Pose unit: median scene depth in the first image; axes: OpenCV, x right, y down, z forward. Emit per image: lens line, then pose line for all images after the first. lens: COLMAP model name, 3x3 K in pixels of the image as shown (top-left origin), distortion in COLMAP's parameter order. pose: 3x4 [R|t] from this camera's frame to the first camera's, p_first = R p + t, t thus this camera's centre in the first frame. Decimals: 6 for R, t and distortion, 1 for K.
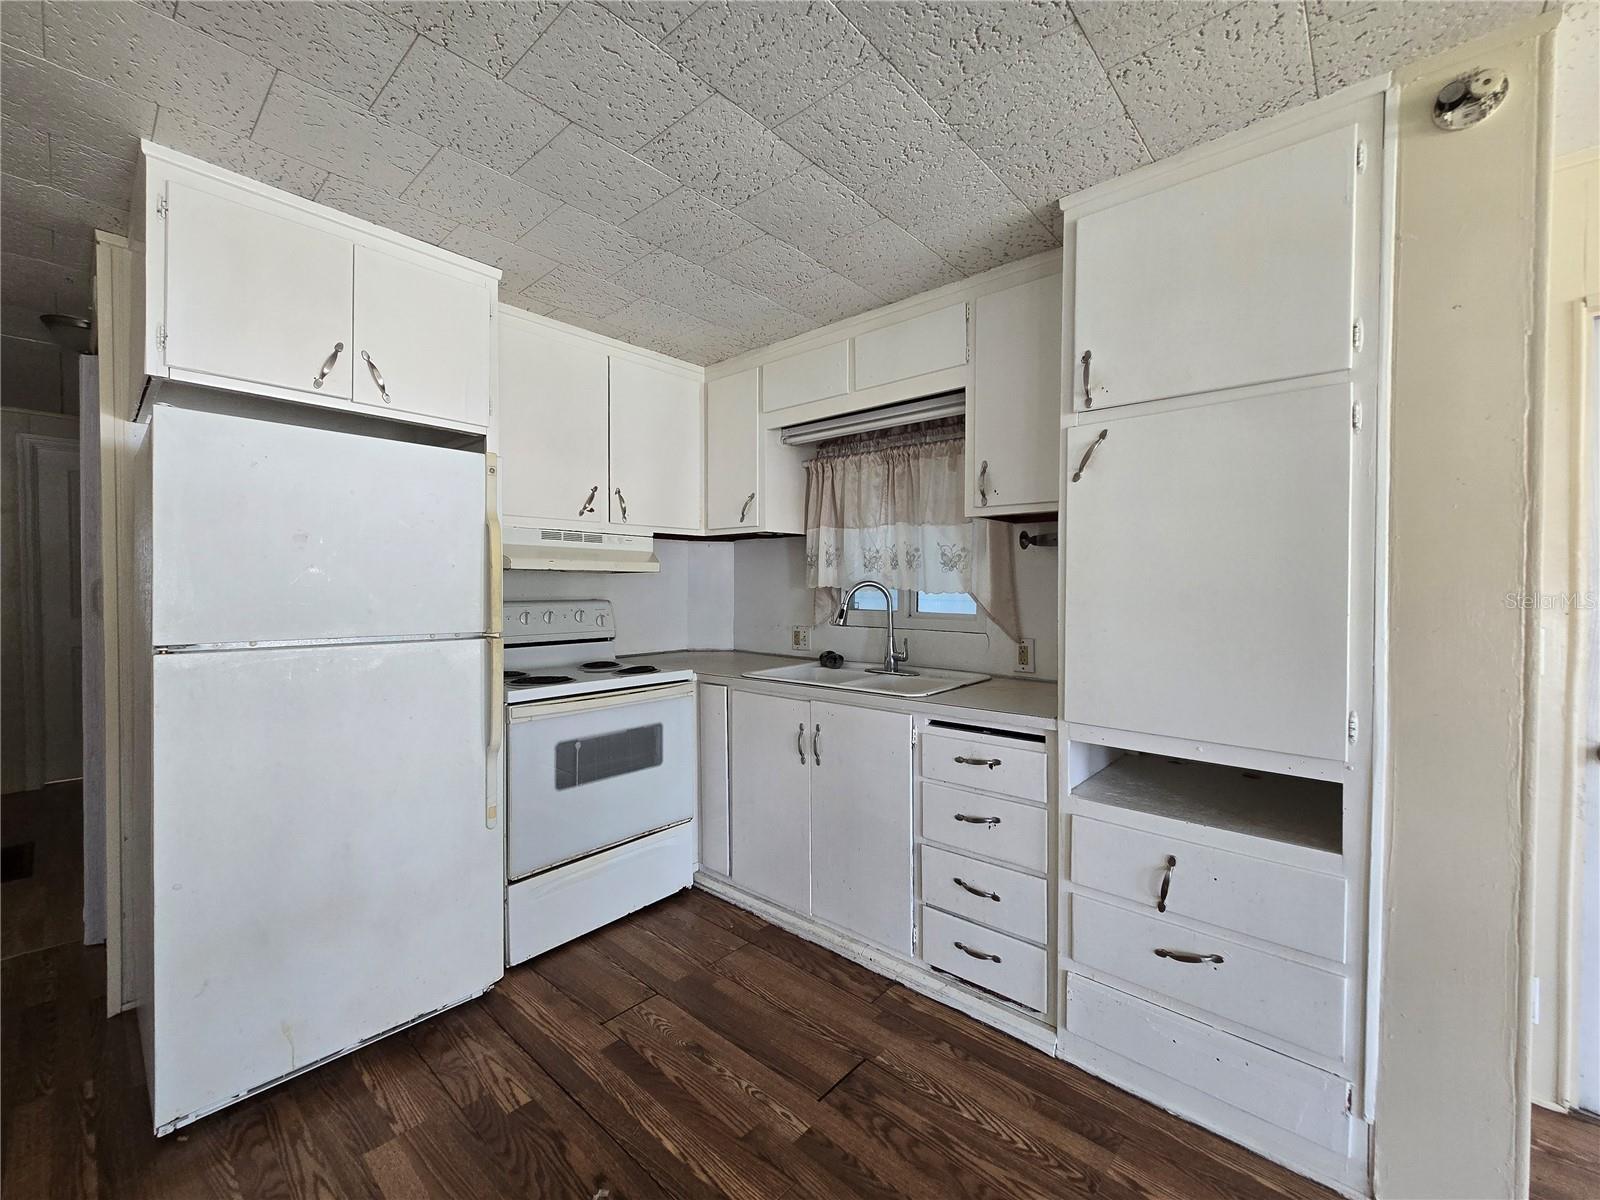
lens RADIAL K [[655.2, 0, 799.7], [0, 655.2, 594.8], [0, 0, 1]] dist [-0.004837, 0.000465]
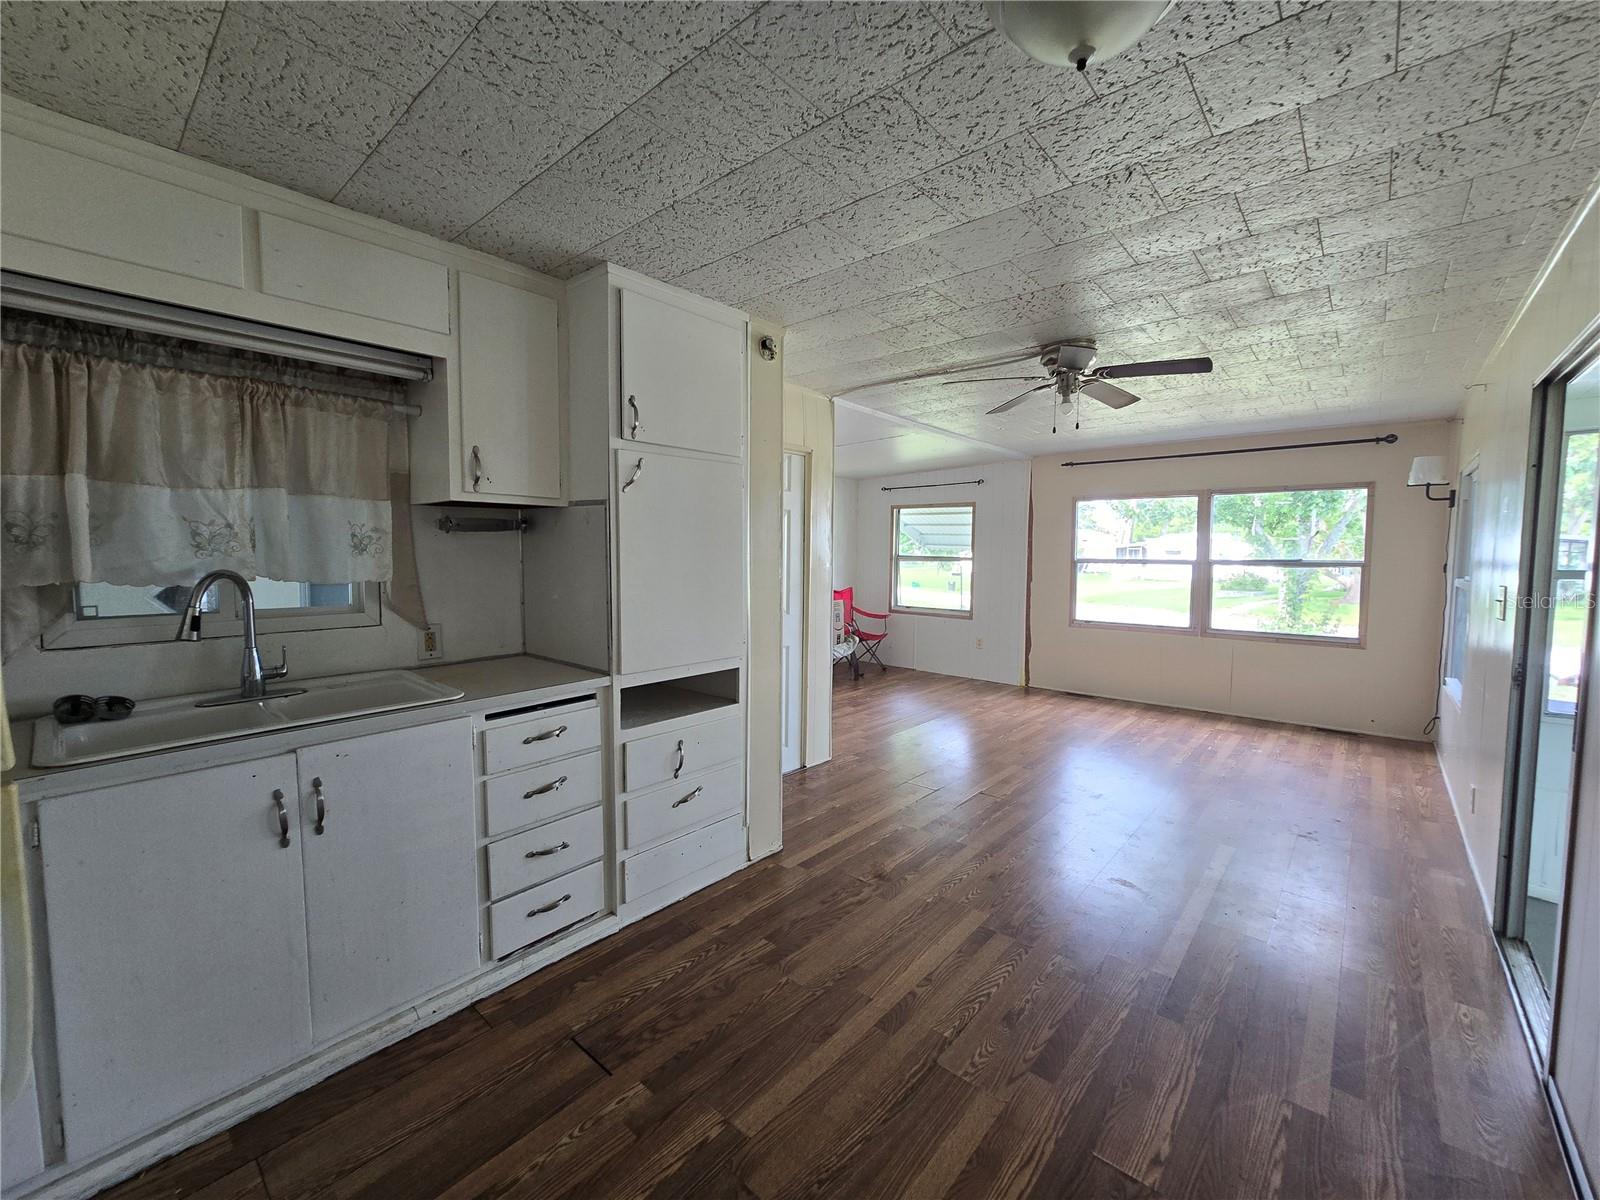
lens RADIAL K [[655.2, 0, 801.1], [0, 655.2, 596.2], [0, 0, 1]] dist [-0.004837, 0.000465]
pose [[-0.009918, -0.074079, 0.997203, -0.744696], [0.012980, 0.997159, 0.074205, -0.047714], [-0.999867, 0.013680, -0.008928, 0.541046]]
